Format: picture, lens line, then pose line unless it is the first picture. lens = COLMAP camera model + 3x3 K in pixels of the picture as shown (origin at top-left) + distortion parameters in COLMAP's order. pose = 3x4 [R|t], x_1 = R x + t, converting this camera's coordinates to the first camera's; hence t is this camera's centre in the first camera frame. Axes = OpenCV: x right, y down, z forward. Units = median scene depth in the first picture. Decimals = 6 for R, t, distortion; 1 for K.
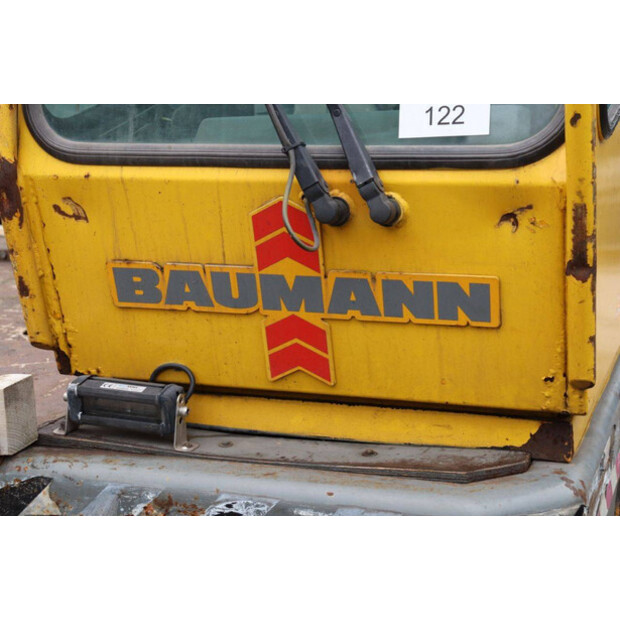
lens RADIAL K [[1235.5, 0, 307.7], [0, 1235.5, 312.3], [0, 0, 1]] dist [0.305063, 0.000000]
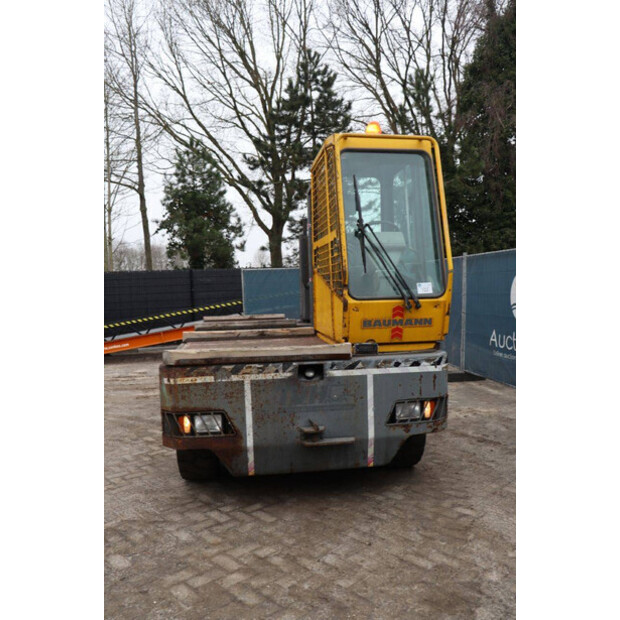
lens RADIAL K [[522.6, 0, 310.6], [0, 522.6, 309.8], [0, 0, 1]] dist [-0.126395, 0.040834]
pose [[0.882500, -0.021731, 0.469810, -1.419735], [0.102576, 0.983777, -0.147177, 0.226535], [-0.458990, 0.178076, 0.870412, -0.828032]]
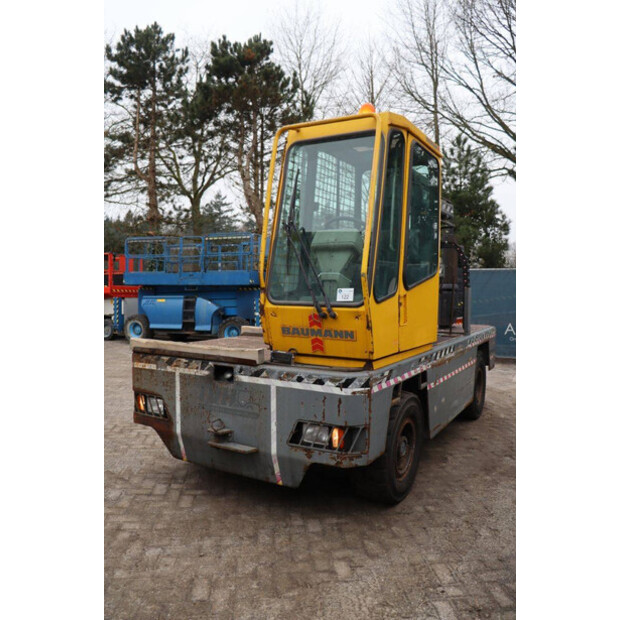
lens RADIAL K [[509.7, 0, 310.5], [0, 509.7, 304.6], [0, 0, 1]] dist [-0.154912, 0.109917]
pose [[0.983737, 0.035814, -0.176006, 0.307147], [-0.065125, 0.984359, -0.163696, 0.200620], [0.167391, 0.172496, 0.970683, -0.934003]]
